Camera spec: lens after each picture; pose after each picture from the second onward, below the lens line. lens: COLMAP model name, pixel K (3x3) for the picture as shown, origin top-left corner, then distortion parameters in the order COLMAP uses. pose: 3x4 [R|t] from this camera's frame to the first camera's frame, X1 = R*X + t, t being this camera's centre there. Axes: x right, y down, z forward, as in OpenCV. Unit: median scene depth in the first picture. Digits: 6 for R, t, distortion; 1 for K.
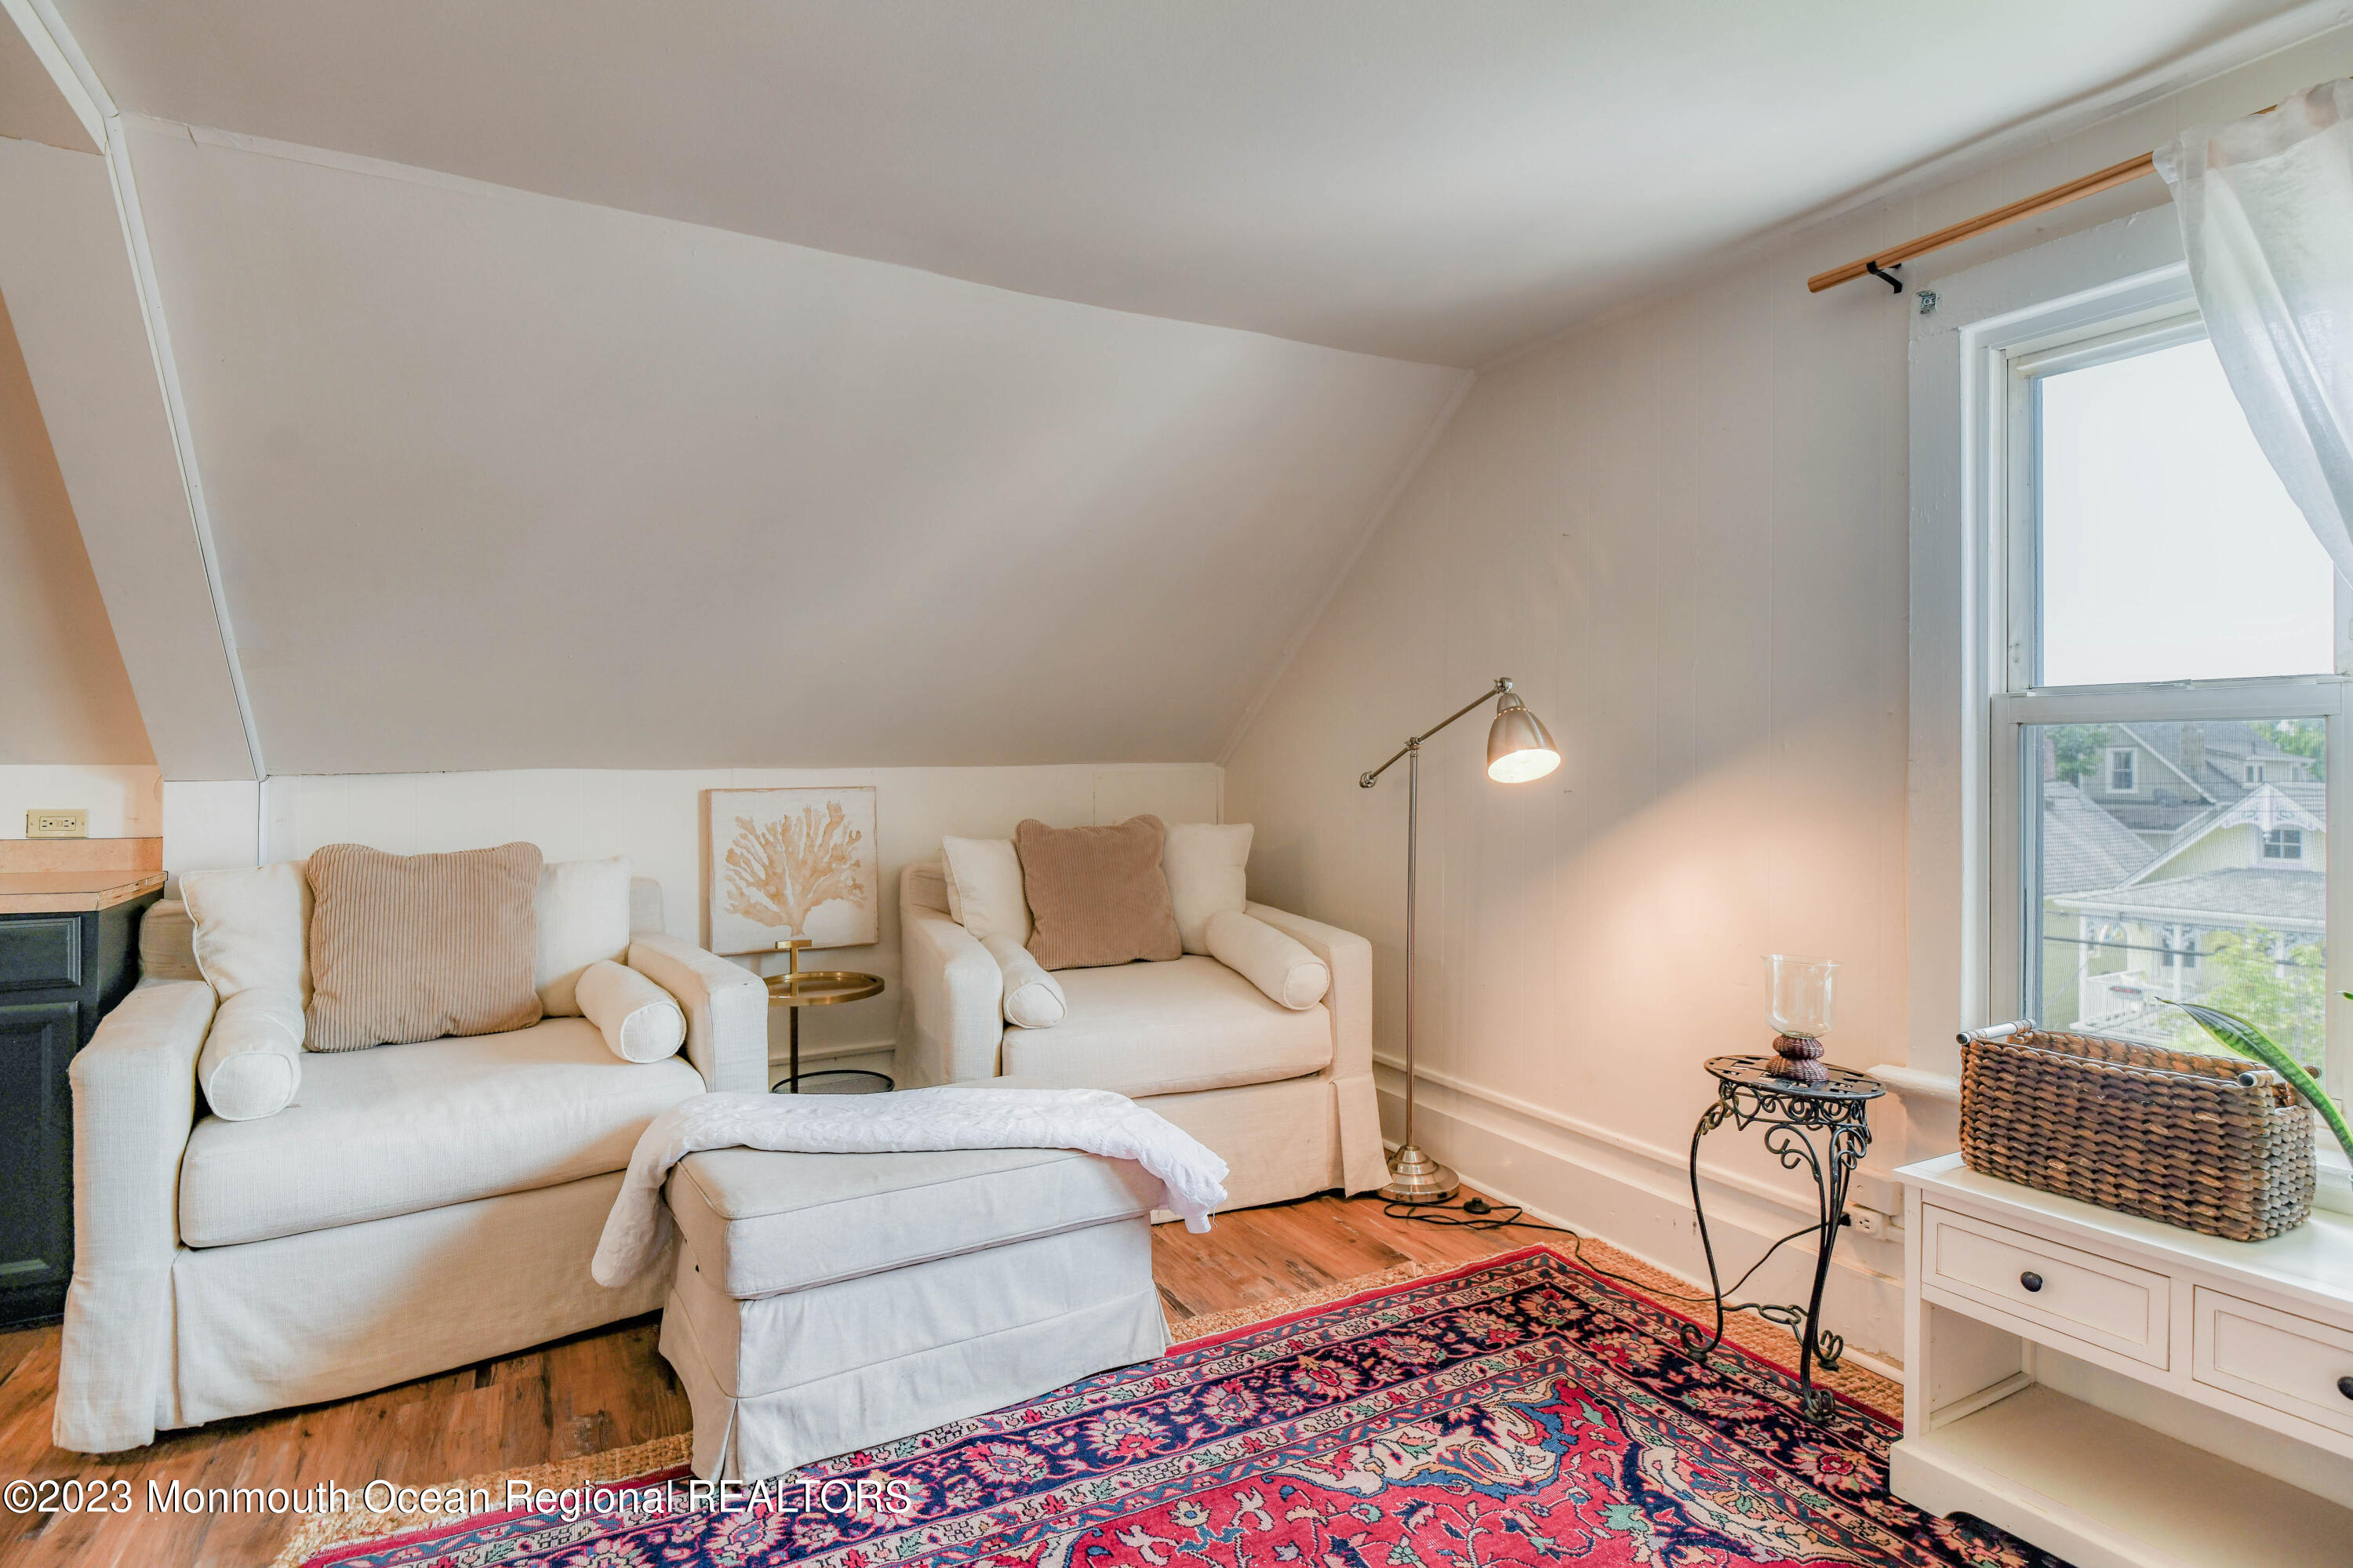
lens RADIAL K [[1146.8, 0, 1128.1], [0, 1146.8, 763.2], [0, 0, 1]] dist [-0.018051, -0.000813]
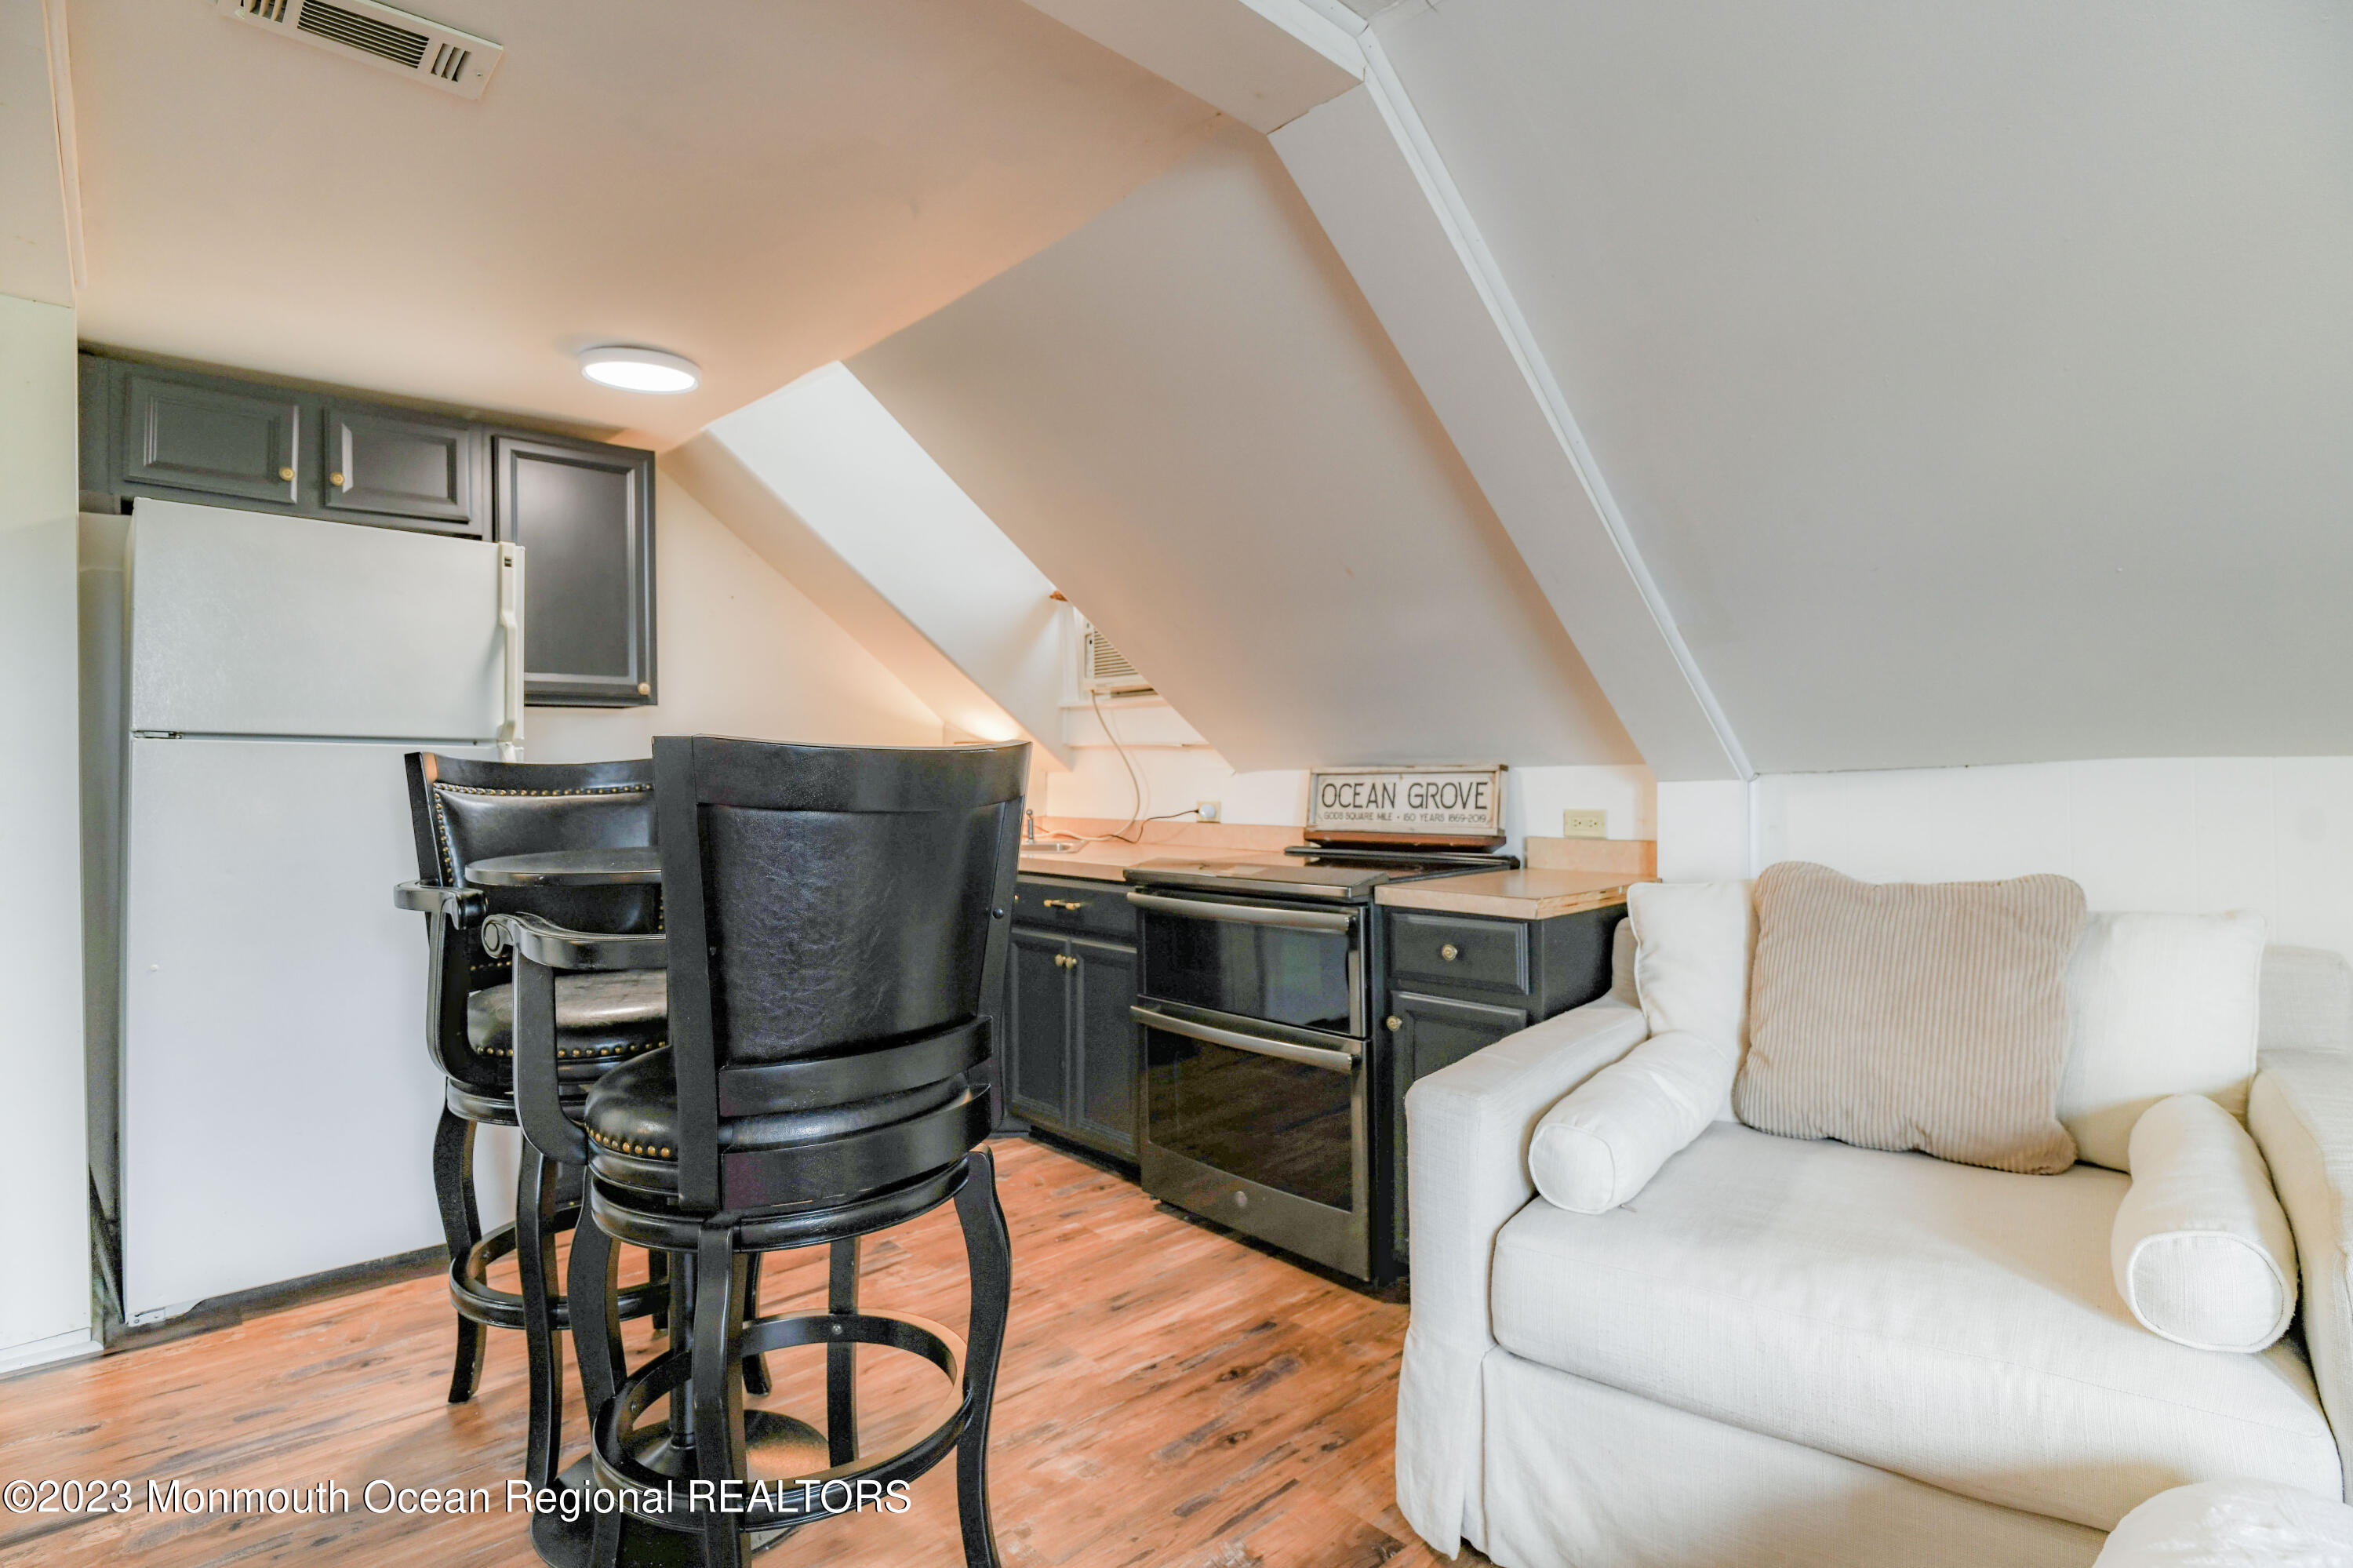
lens RADIAL K [[1135.7, 0, 1203.1], [0, 1135.7, 769.2], [0, 0, 1]] dist [-0.017271, -0.000499]
pose [[0.273482, -0.014272, -0.961771, -0.079277], [0.023887, 0.999682, -0.008043, 0.006158], [0.961581, -0.020774, 0.273736, 0.521736]]
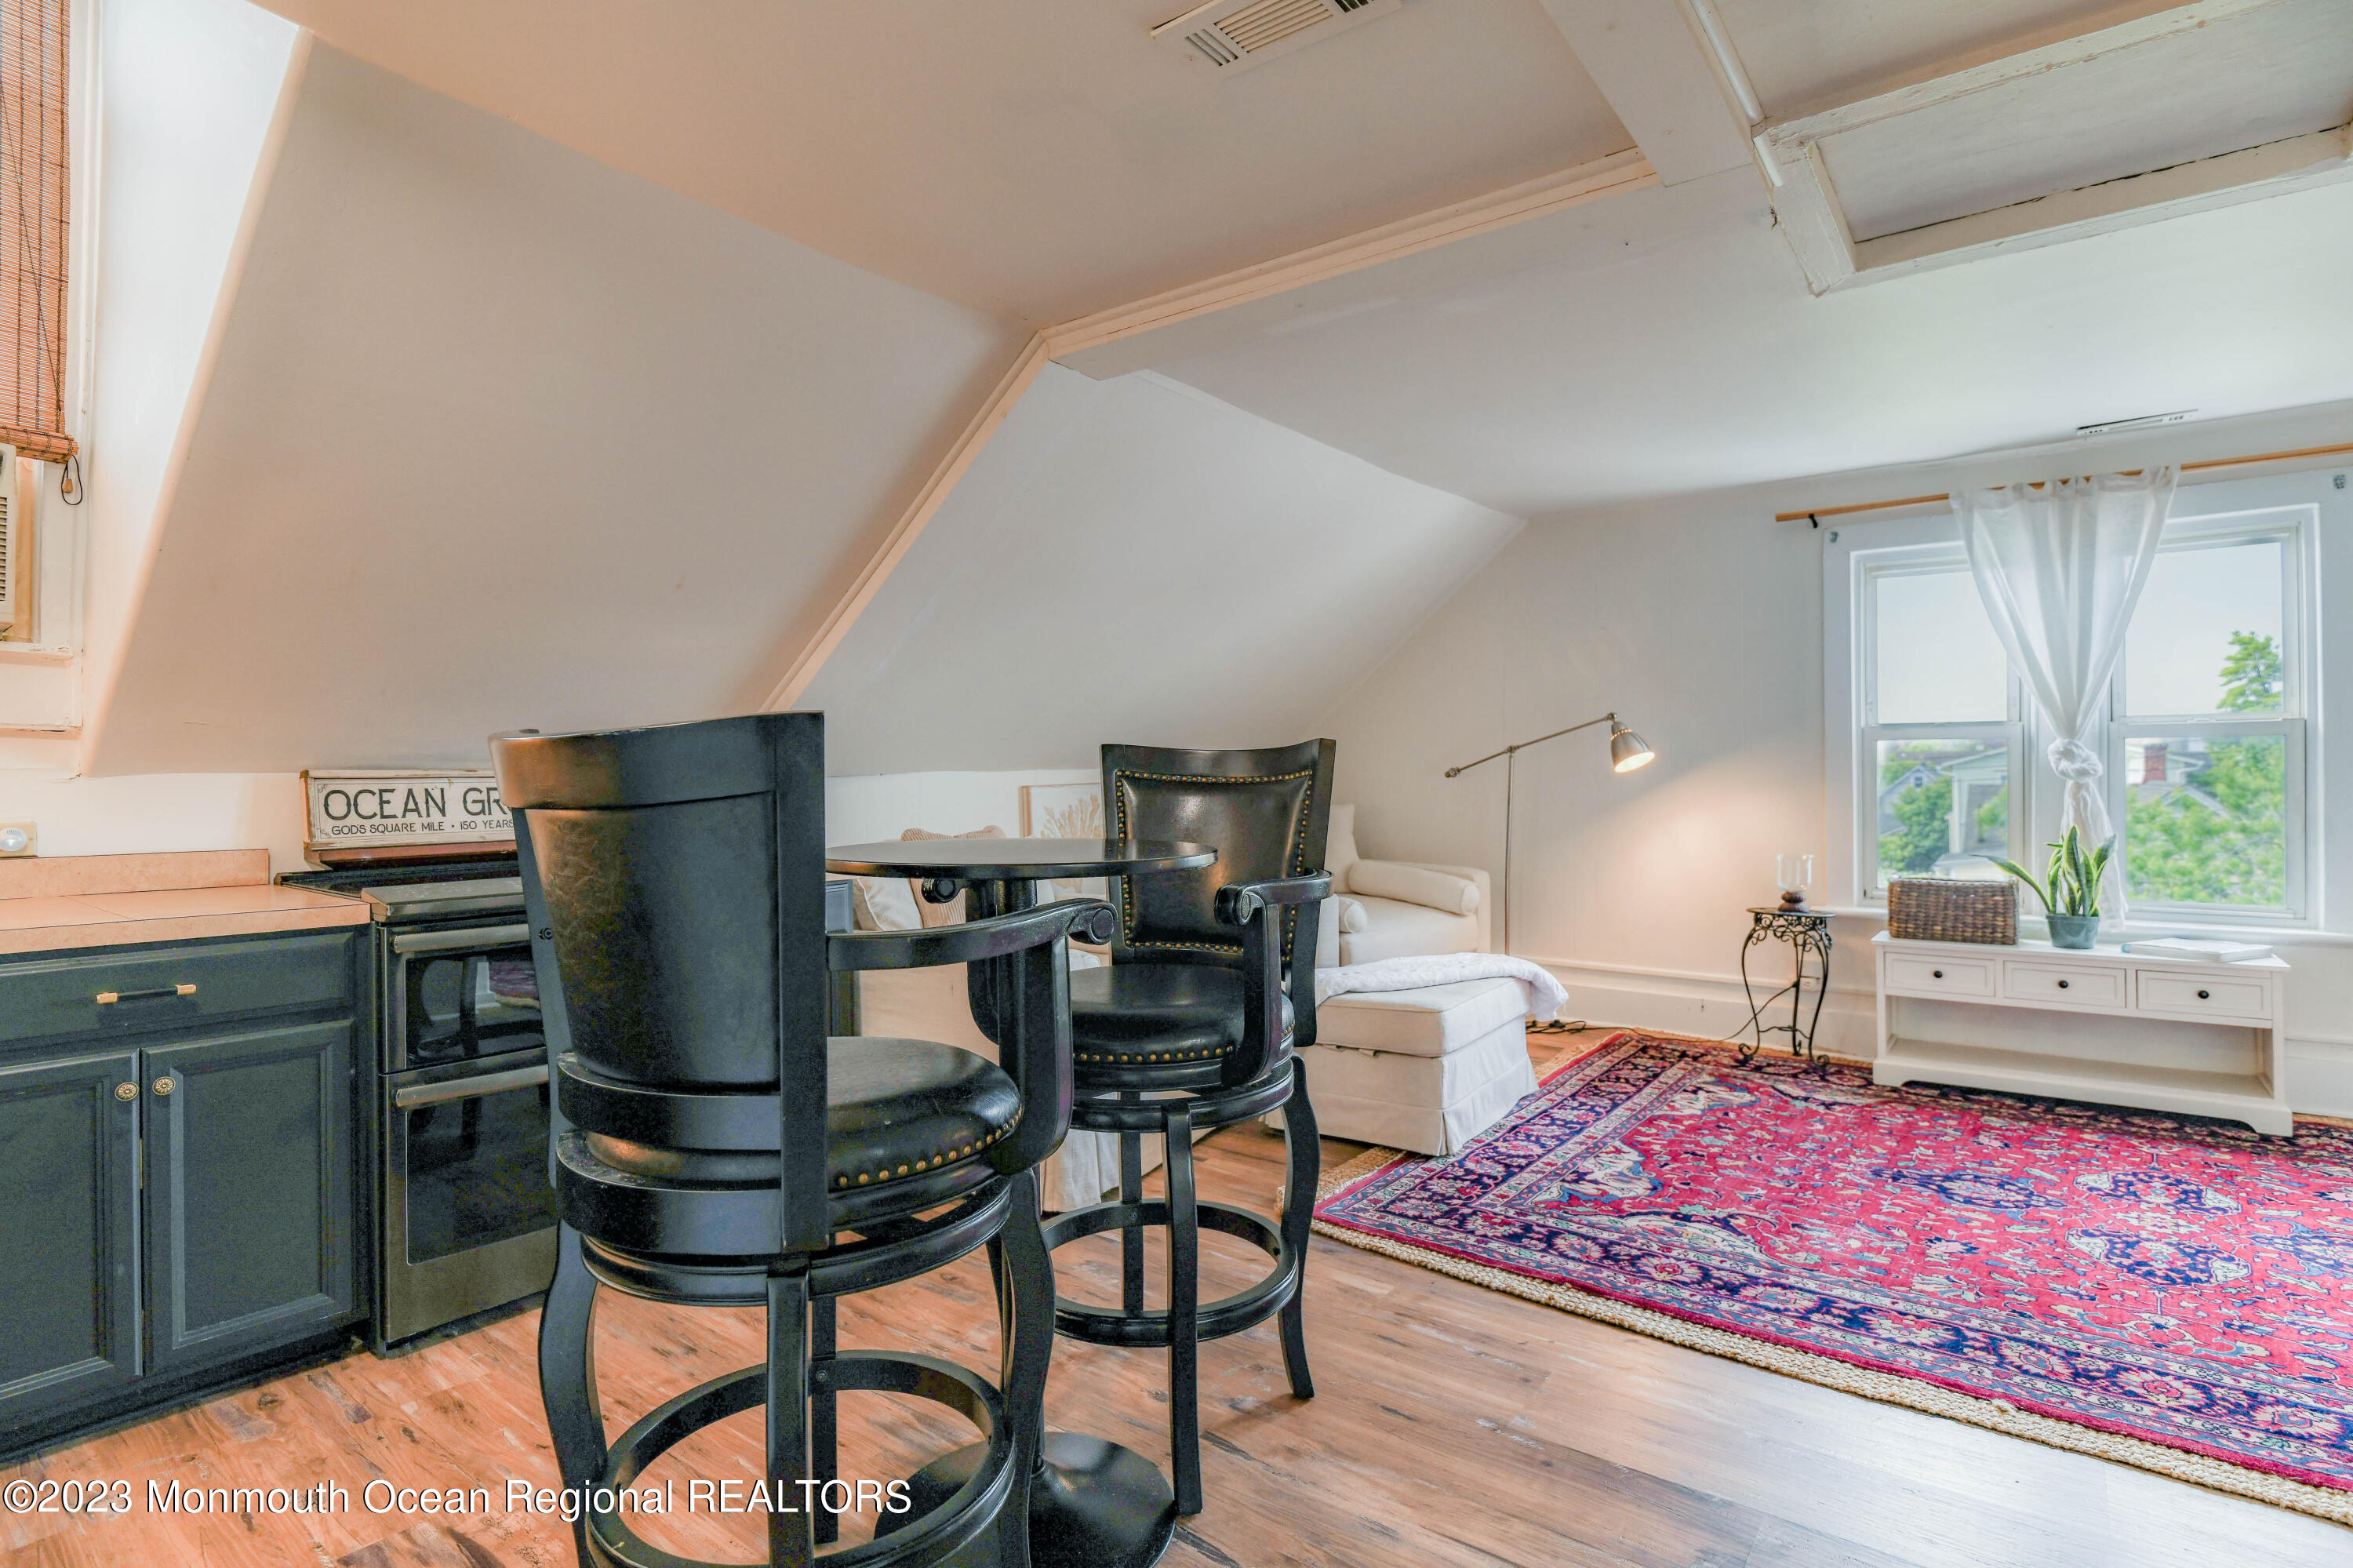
lens RADIAL K [[1142.6, 0, 1124.8], [0, 1142.6, 770.1], [0, 0, 1]] dist [-0.000542, -0.008245]
pose [[0.922637, -0.011486, 0.385498, -1.268598], [0.008933, 0.999925, 0.008412, -0.008006], [-0.385566, -0.004318, 0.922670, -0.417074]]
